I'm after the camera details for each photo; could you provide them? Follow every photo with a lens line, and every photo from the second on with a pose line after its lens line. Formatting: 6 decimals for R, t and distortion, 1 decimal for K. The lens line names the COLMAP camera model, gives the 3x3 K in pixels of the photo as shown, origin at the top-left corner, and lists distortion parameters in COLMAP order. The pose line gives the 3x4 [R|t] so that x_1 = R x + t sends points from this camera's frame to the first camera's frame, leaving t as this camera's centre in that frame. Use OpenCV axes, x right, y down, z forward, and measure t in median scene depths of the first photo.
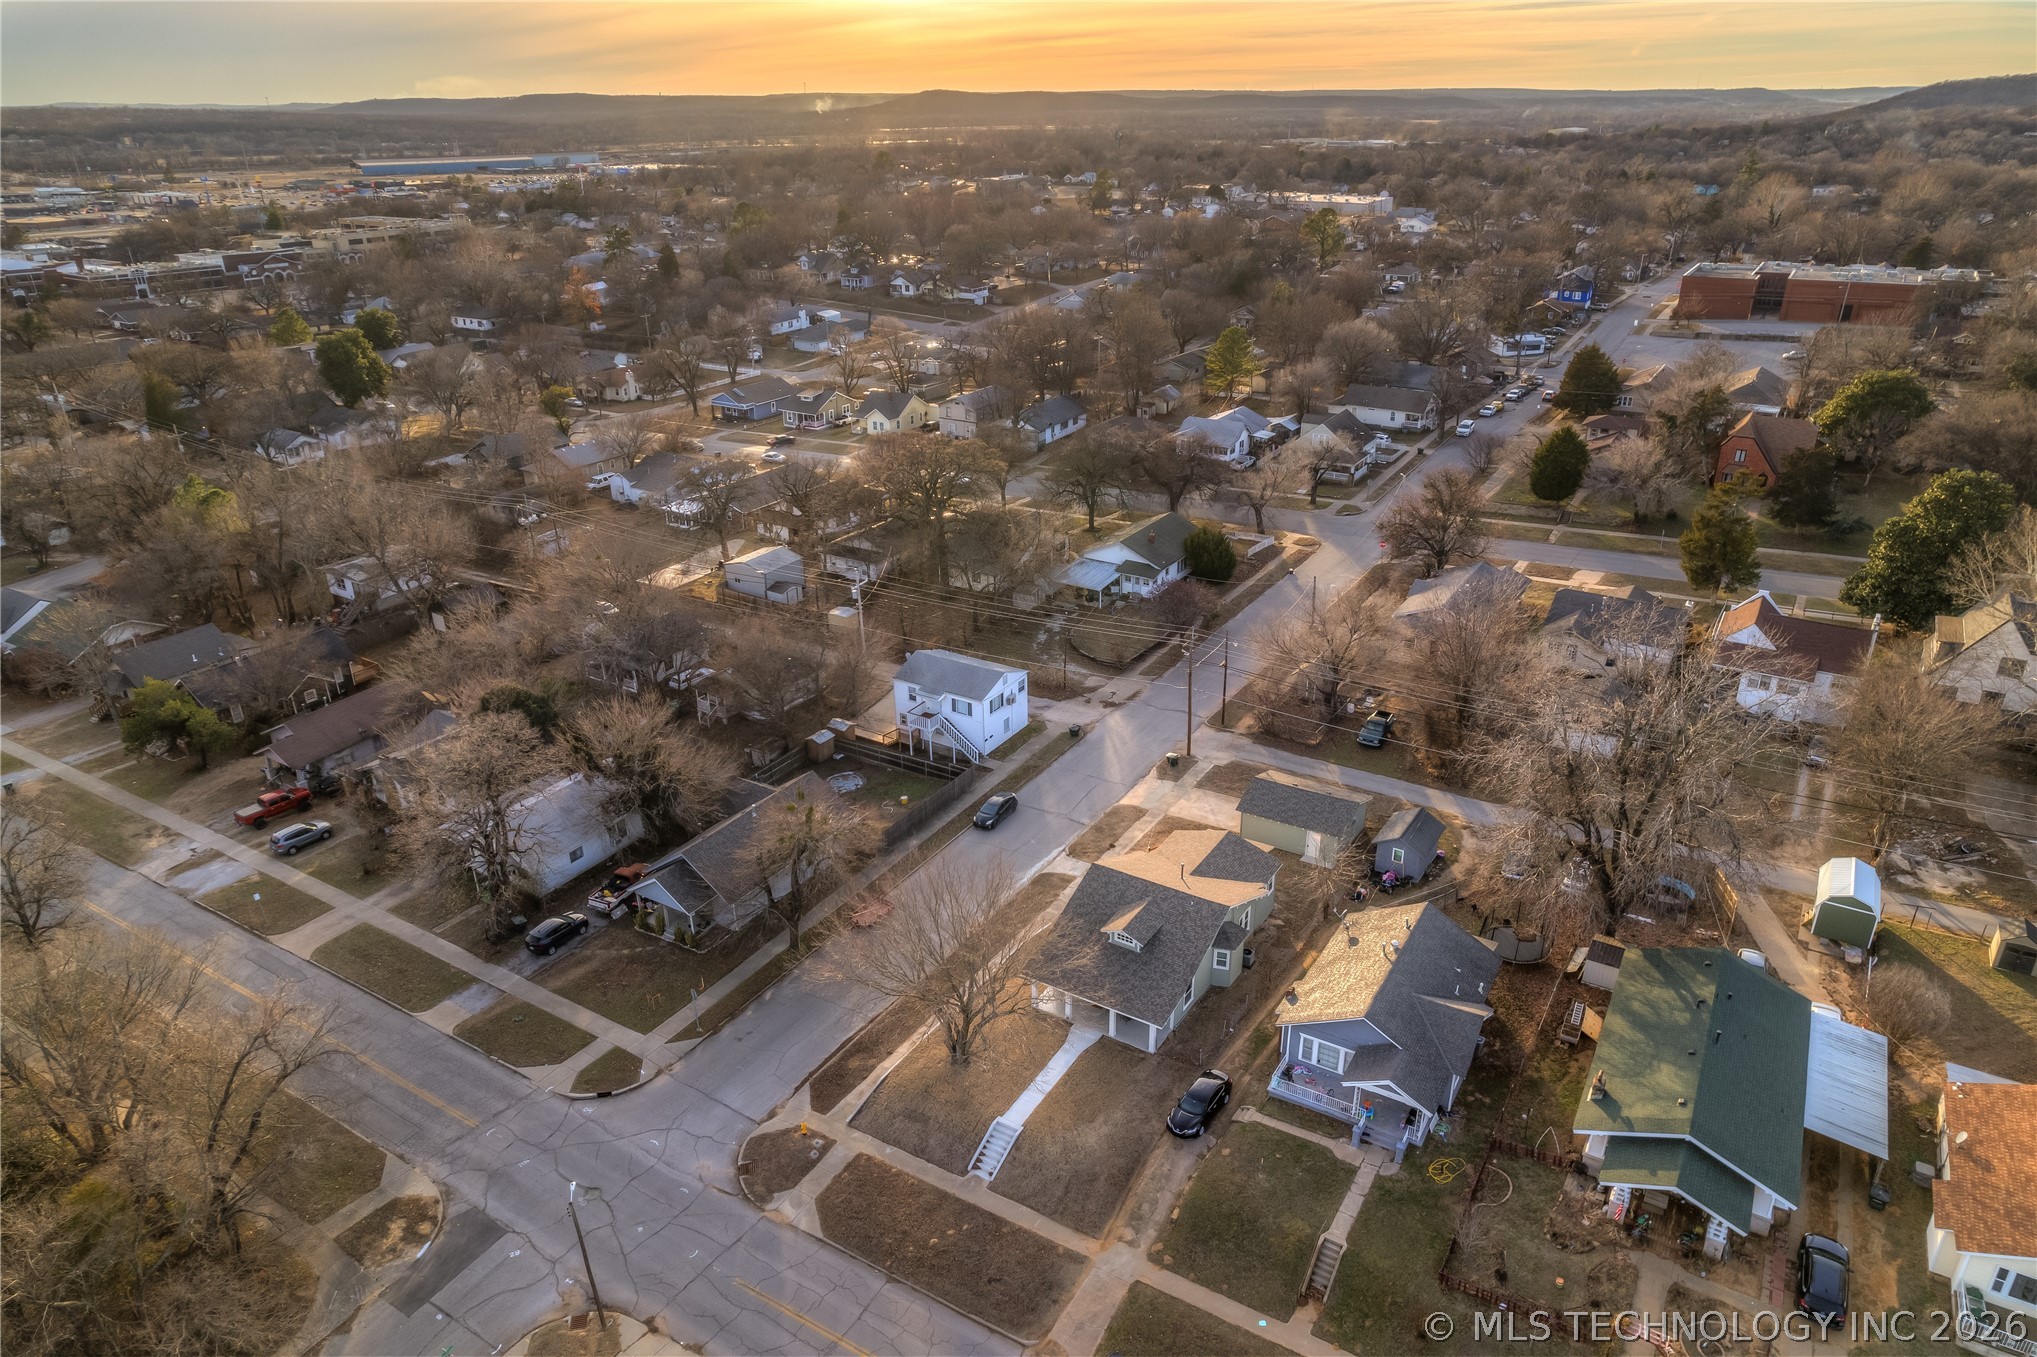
lens RADIAL K [[1300.5, 0, 1024.9], [0, 1300.5, 683.0], [0, 0, 1]] dist [-0.074216, 0.083248]
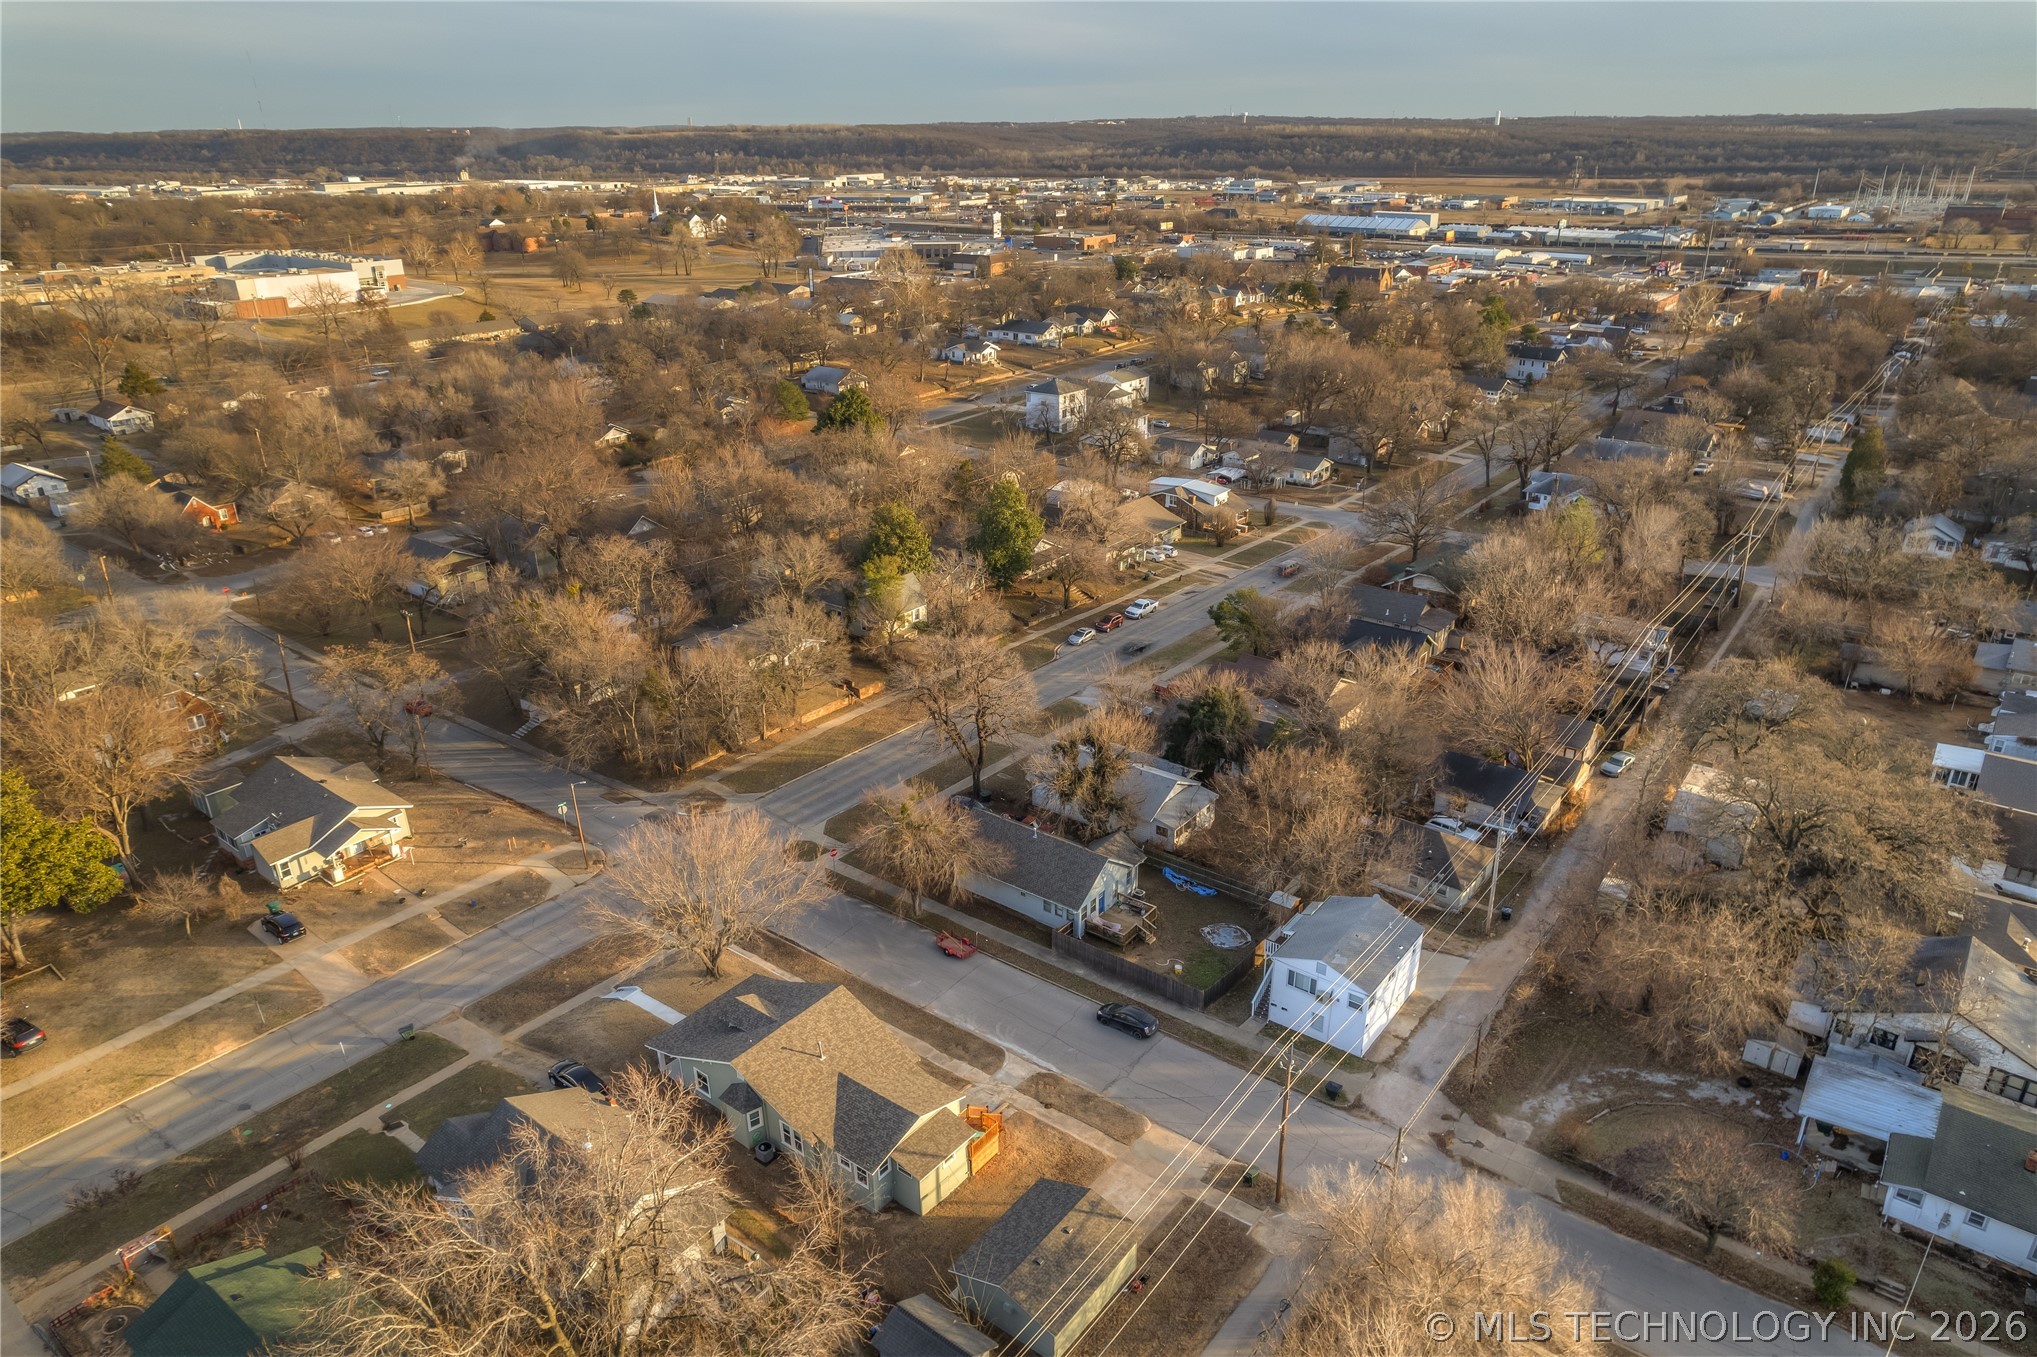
lens RADIAL K [[1300.5, 0, 1024.9], [0, 1300.5, 683.0], [0, 0, 1]] dist [-0.074216, 0.083248]
pose [[-0.088370, 0.408721, -0.908371, 0.645485], [-0.405083, 0.818377, 0.407636, -0.393272], [0.909999, 0.403989, 0.093246, 0.701655]]
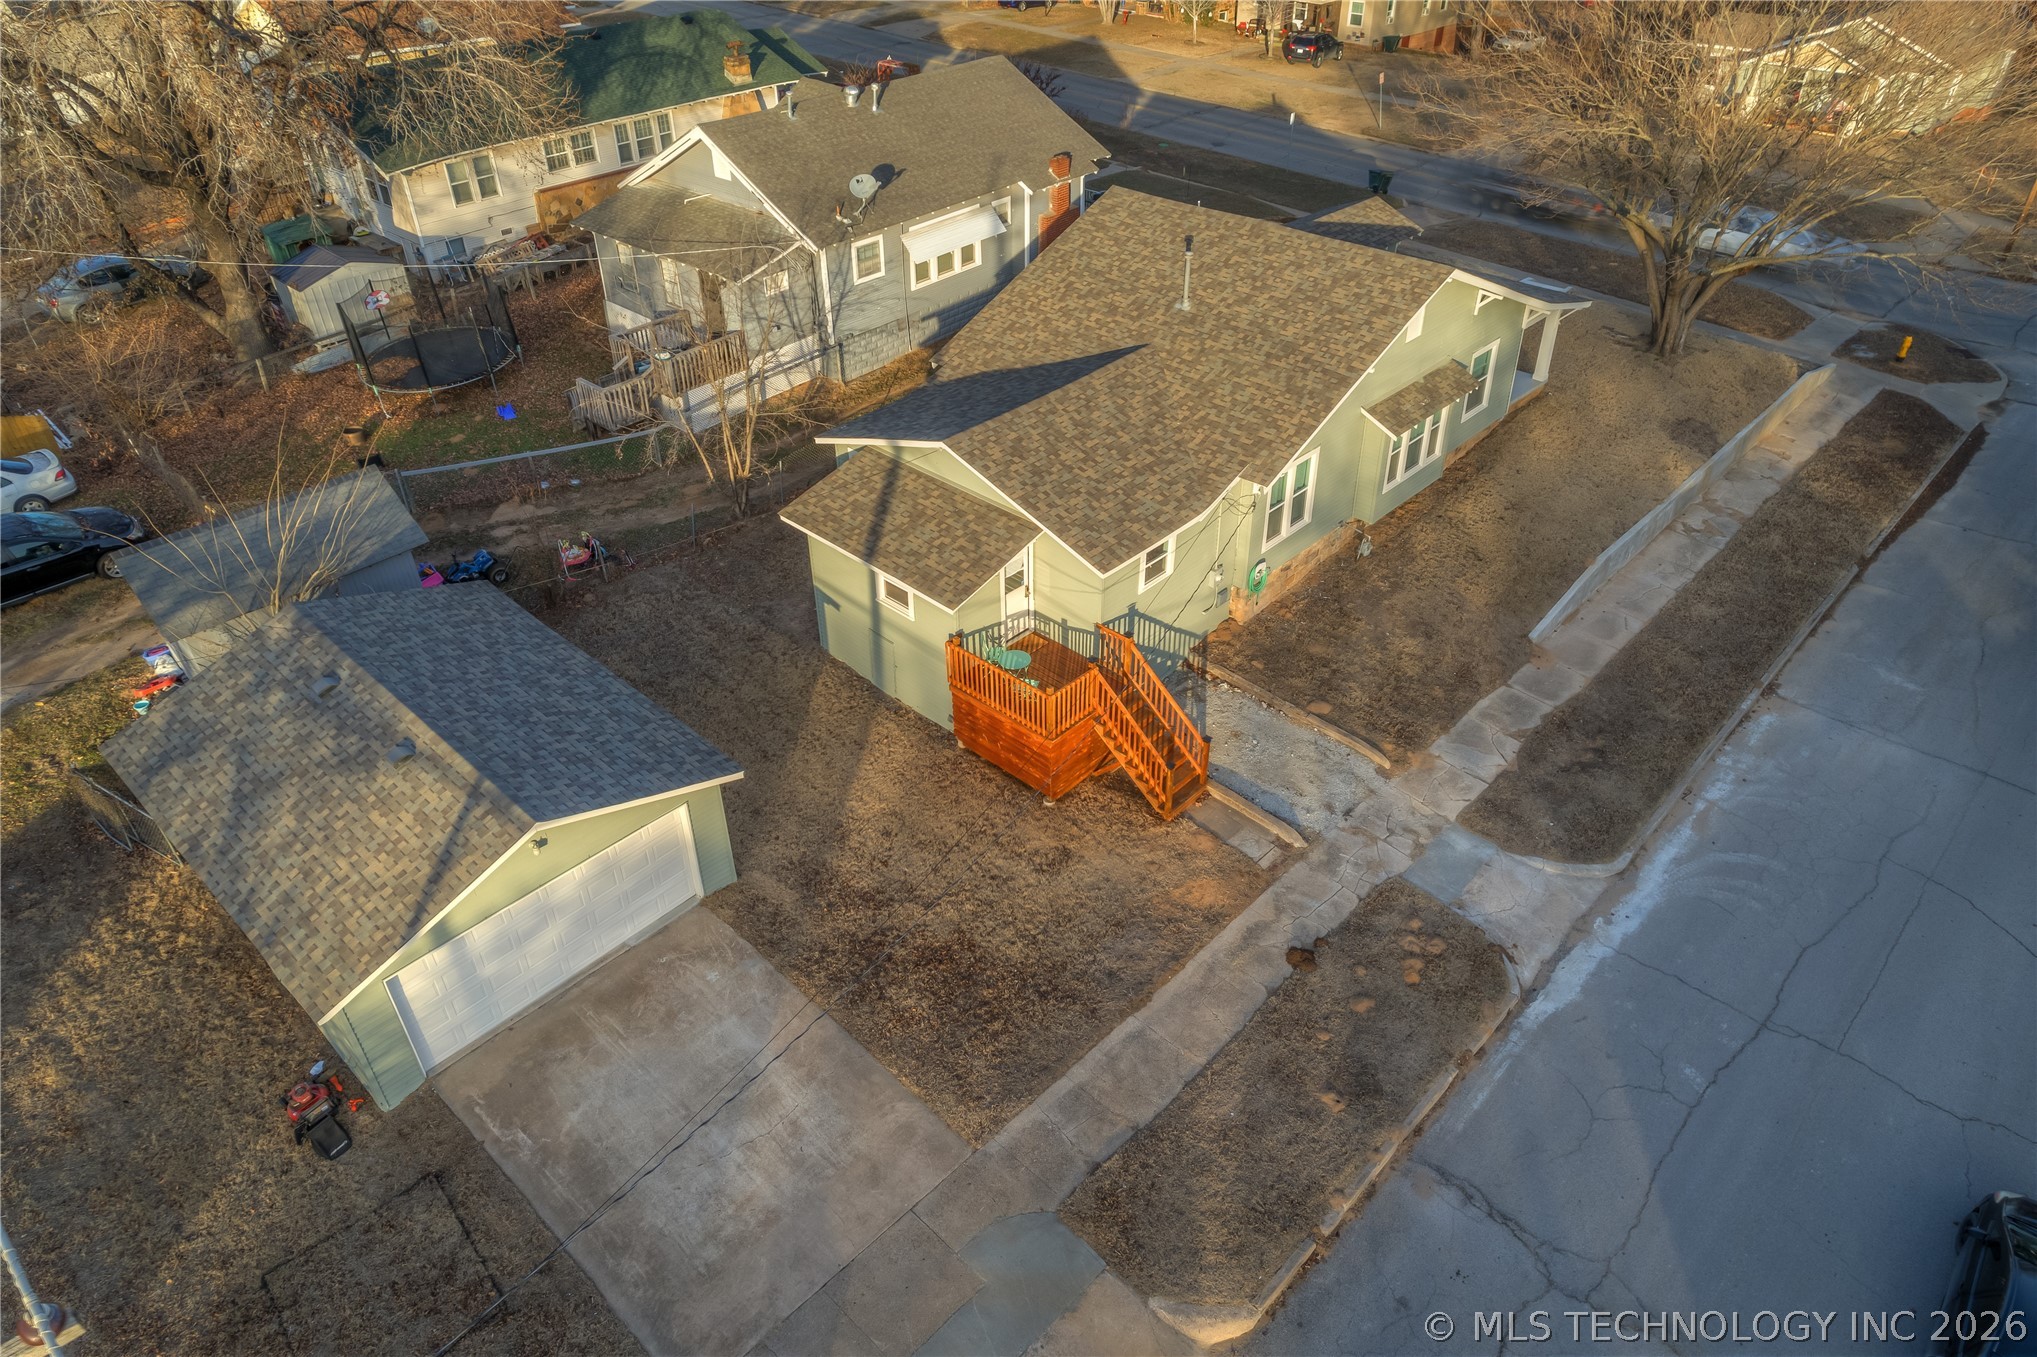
lens RADIAL K [[1300.5, 0, 1024.9], [0, 1300.5, 683.0], [0, 0, 1]] dist [-0.074216, 0.083248]
pose [[-0.981891, -0.095030, 0.163887, 0.072641], [0.096003, 0.496186, 0.862892, -0.079085], [-0.163319, 0.863000, -0.478078, 0.947643]]
